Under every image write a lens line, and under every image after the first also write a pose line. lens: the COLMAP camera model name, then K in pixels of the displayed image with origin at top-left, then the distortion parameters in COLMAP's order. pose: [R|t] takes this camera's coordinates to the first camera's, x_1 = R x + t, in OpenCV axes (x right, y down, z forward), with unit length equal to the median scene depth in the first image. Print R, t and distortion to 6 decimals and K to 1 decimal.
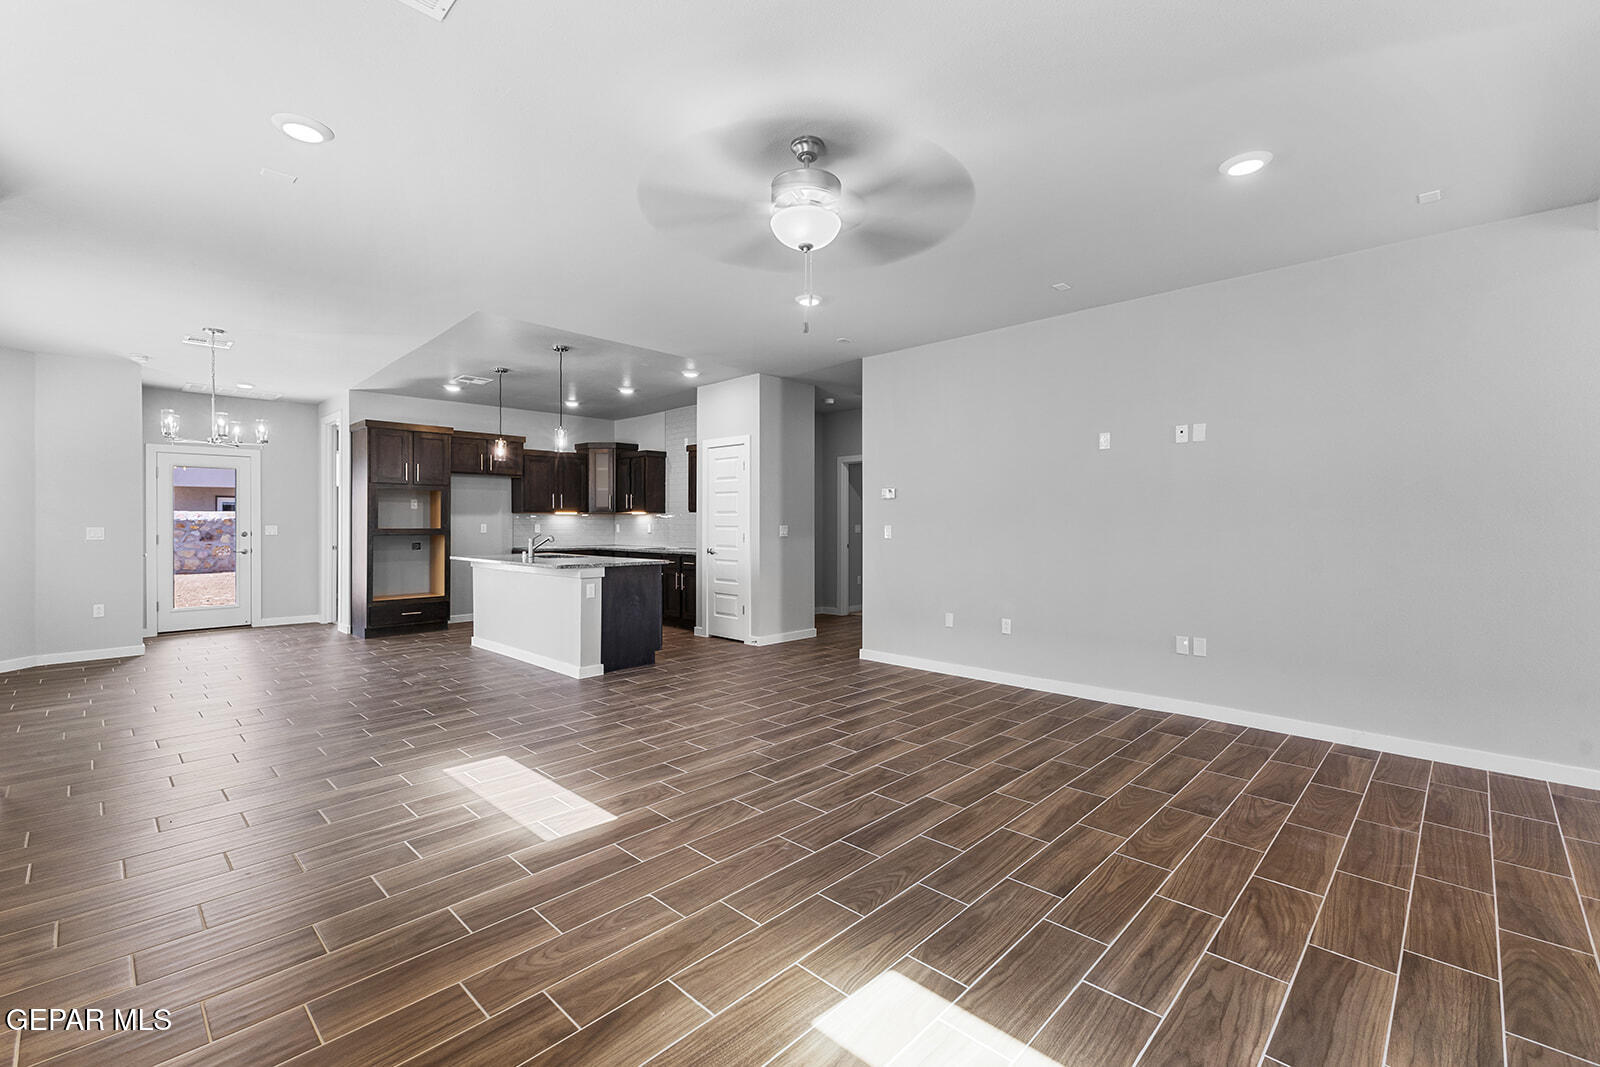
lens RADIAL K [[693.6, 0, 802.4], [0, 693.6, 525.2], [0, 0, 1]] dist [0.008640, -0.000379]
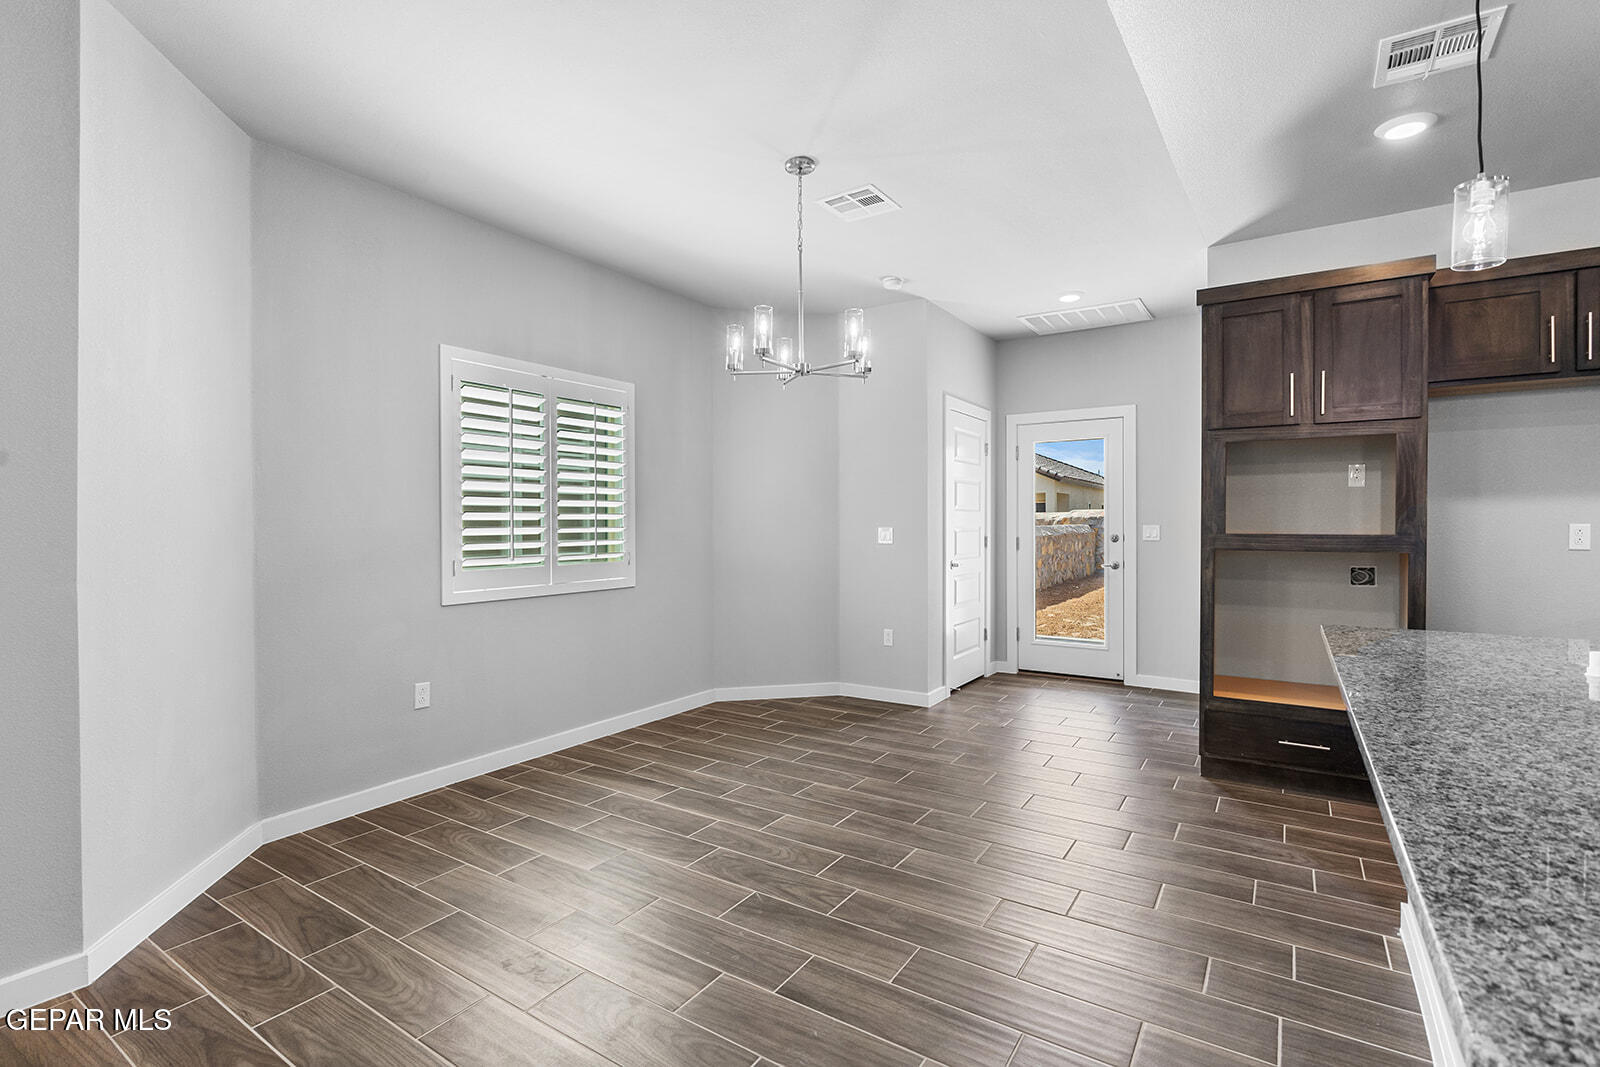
lens RADIAL K [[745.3, 0, 799.7], [0, 745.3, 526.8], [0, 0, 1]] dist [-0.008693, -0.001874]
pose [[0.180653, 0.005586, -0.983531, -0.257612], [-0.001755, 0.999984, 0.005357, -0.001646], [0.983545, 0.000758, 0.180660, 0.847147]]
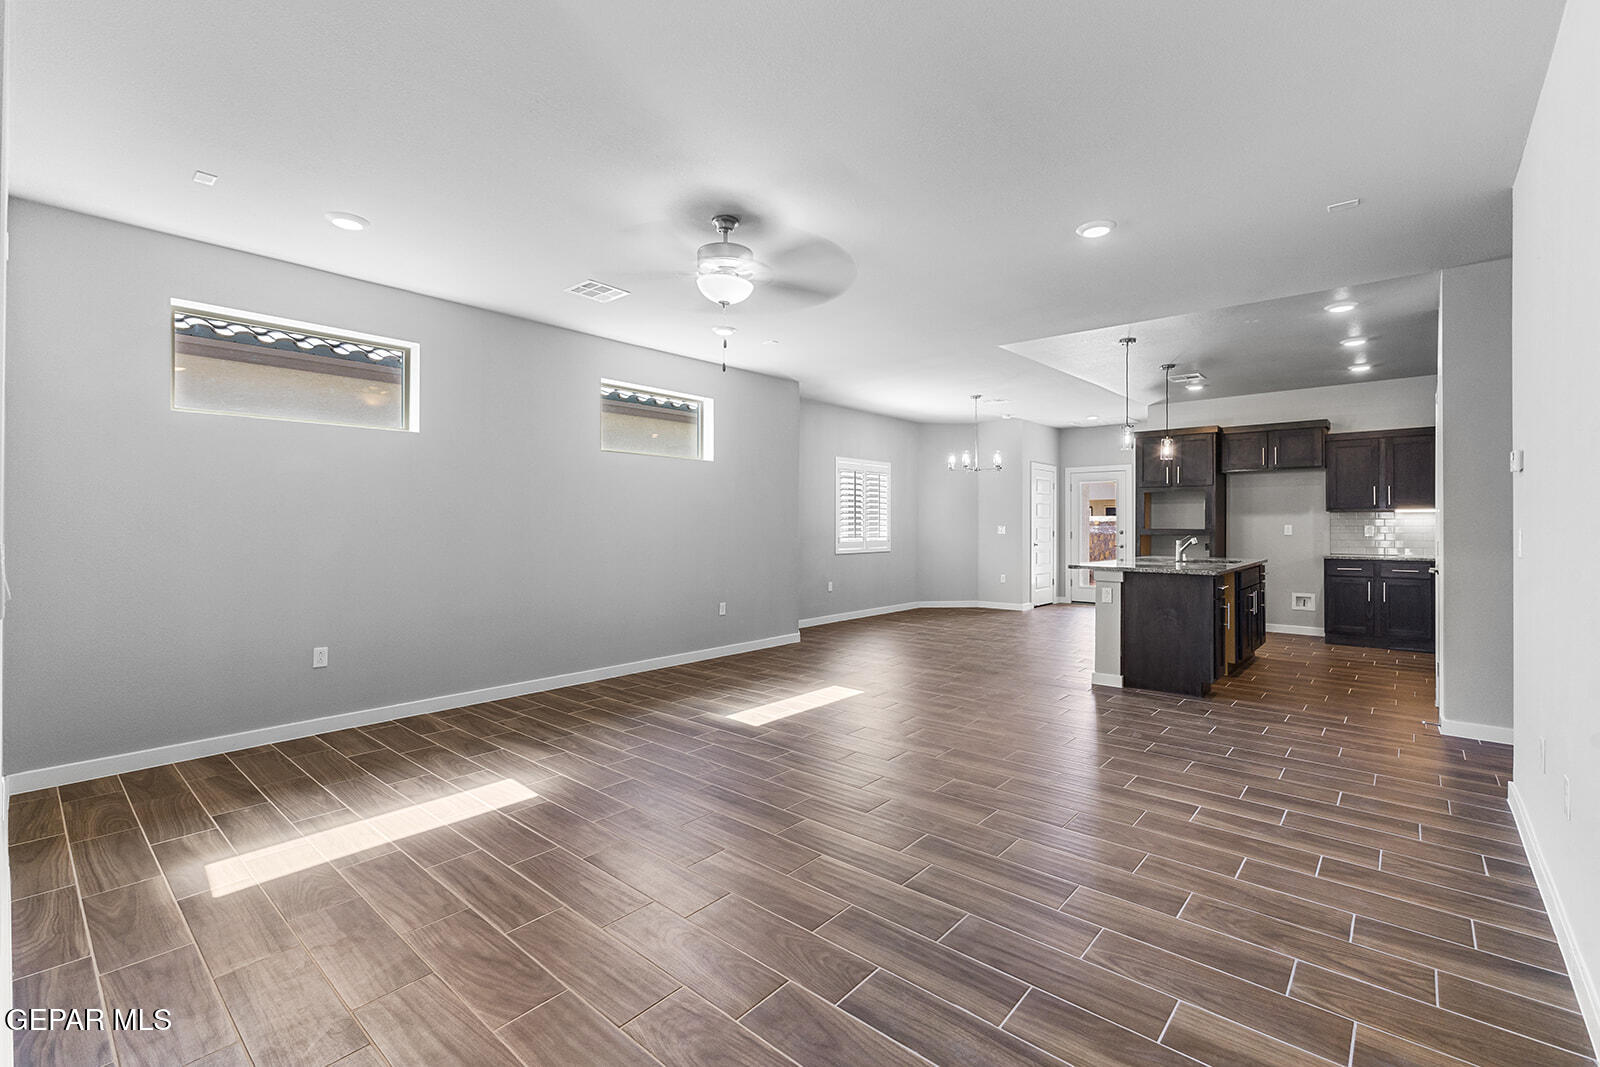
lens RADIAL K [[693.6, 0, 804.9], [0, 693.6, 524.8], [0, 0, 1]] dist [0.008640, -0.000379]
pose [[0.050373, 0.002976, -0.998726, 0.609864], [-0.003145, 0.999991, 0.002821, -0.003247], [0.998726, 0.002999, 0.050382, 0.523714]]
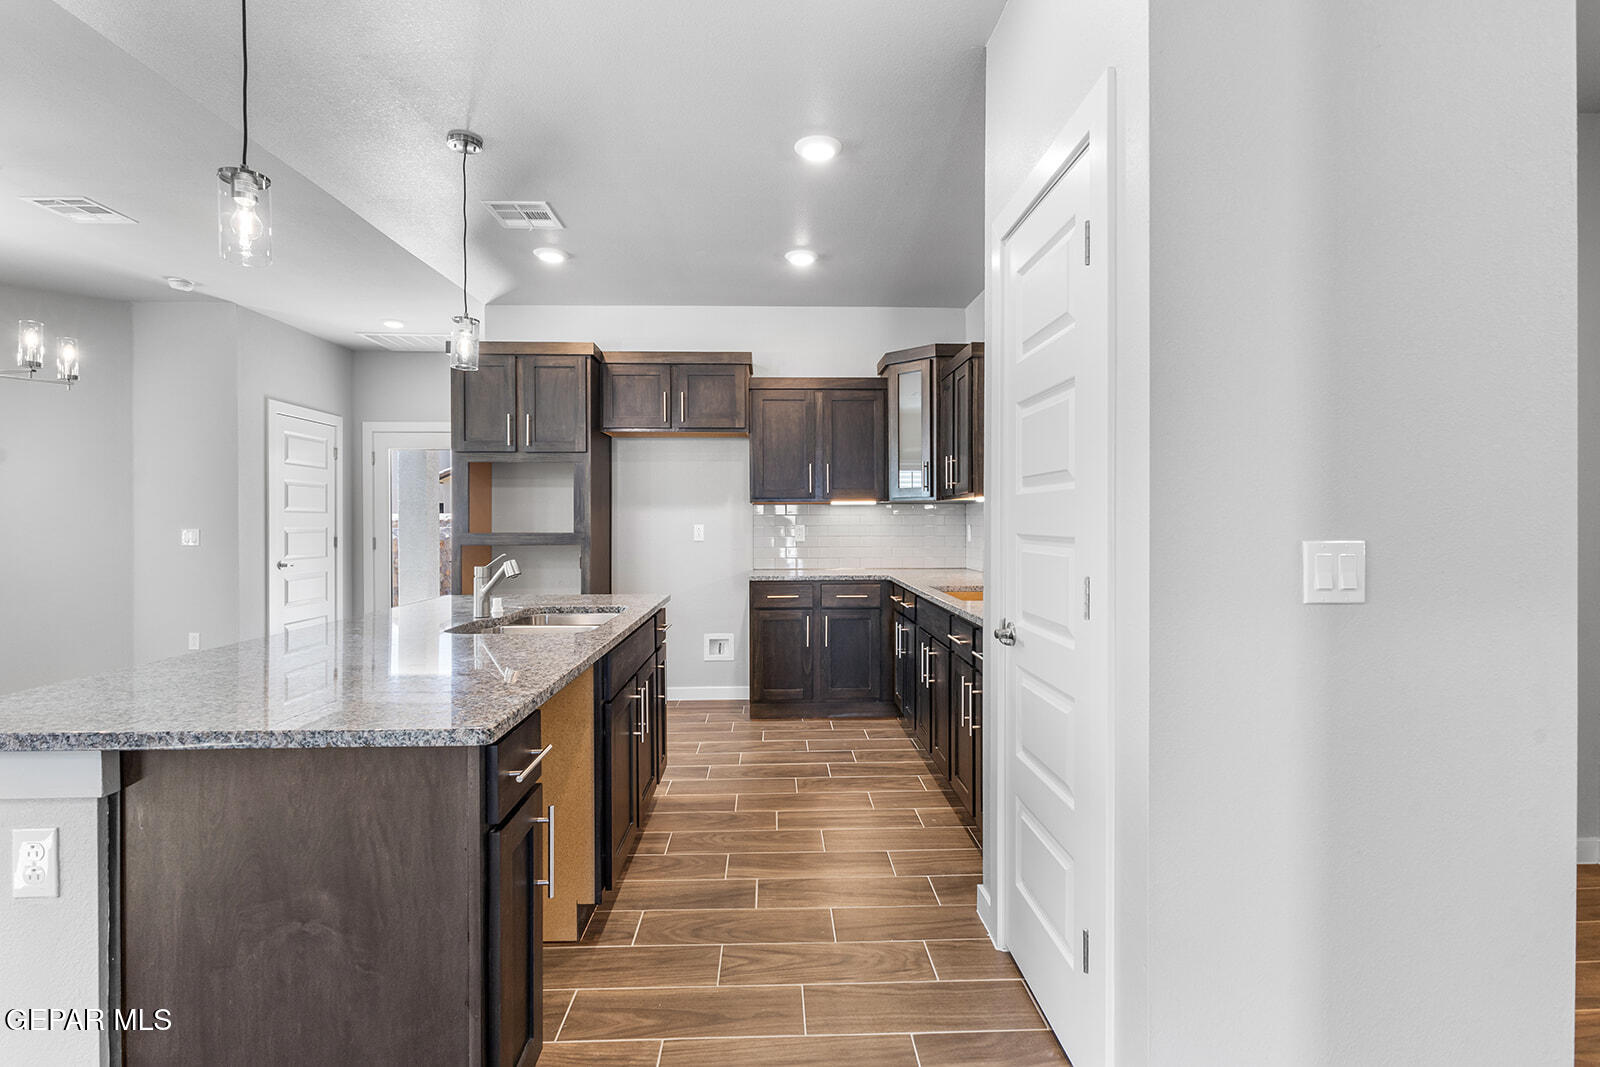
lens RADIAL K [[745.3, 0, 808.1], [0, 745.3, 520.3], [0, 0, 1]] dist [-0.008693, -0.001874]
pose [[0.729615, -0.000941, -0.683858, 0.005523], [-0.001323, 0.999995, -0.002789, -0.004930], [0.683857, 0.002940, 0.729610, 0.972449]]
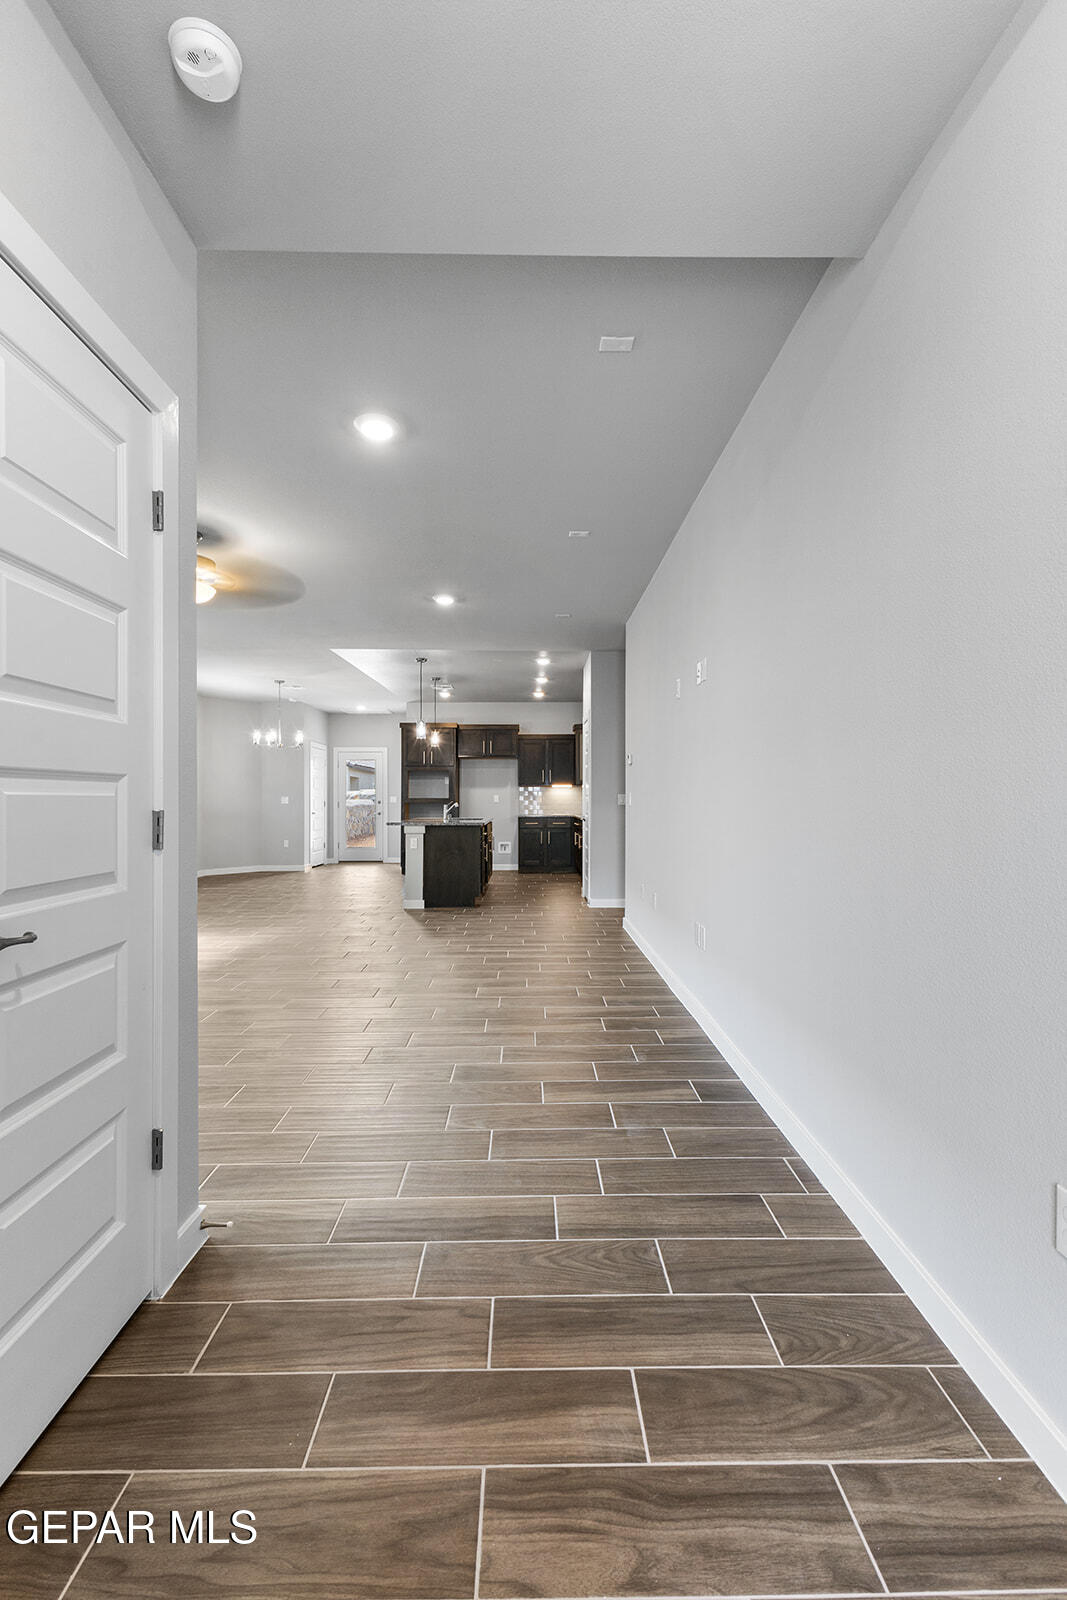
lens RADIAL K [[693.6, 0, 543.0], [0, 693.6, 801.6], [0, 0, 1]] dist [0.008640, -0.000379]
pose [[0.710848, 0.002123, -0.703342, 0.774658], [-0.001726, 0.999998, 0.001274, 0.013384], [0.703343, 0.000309, 0.710850, 0.230302]]
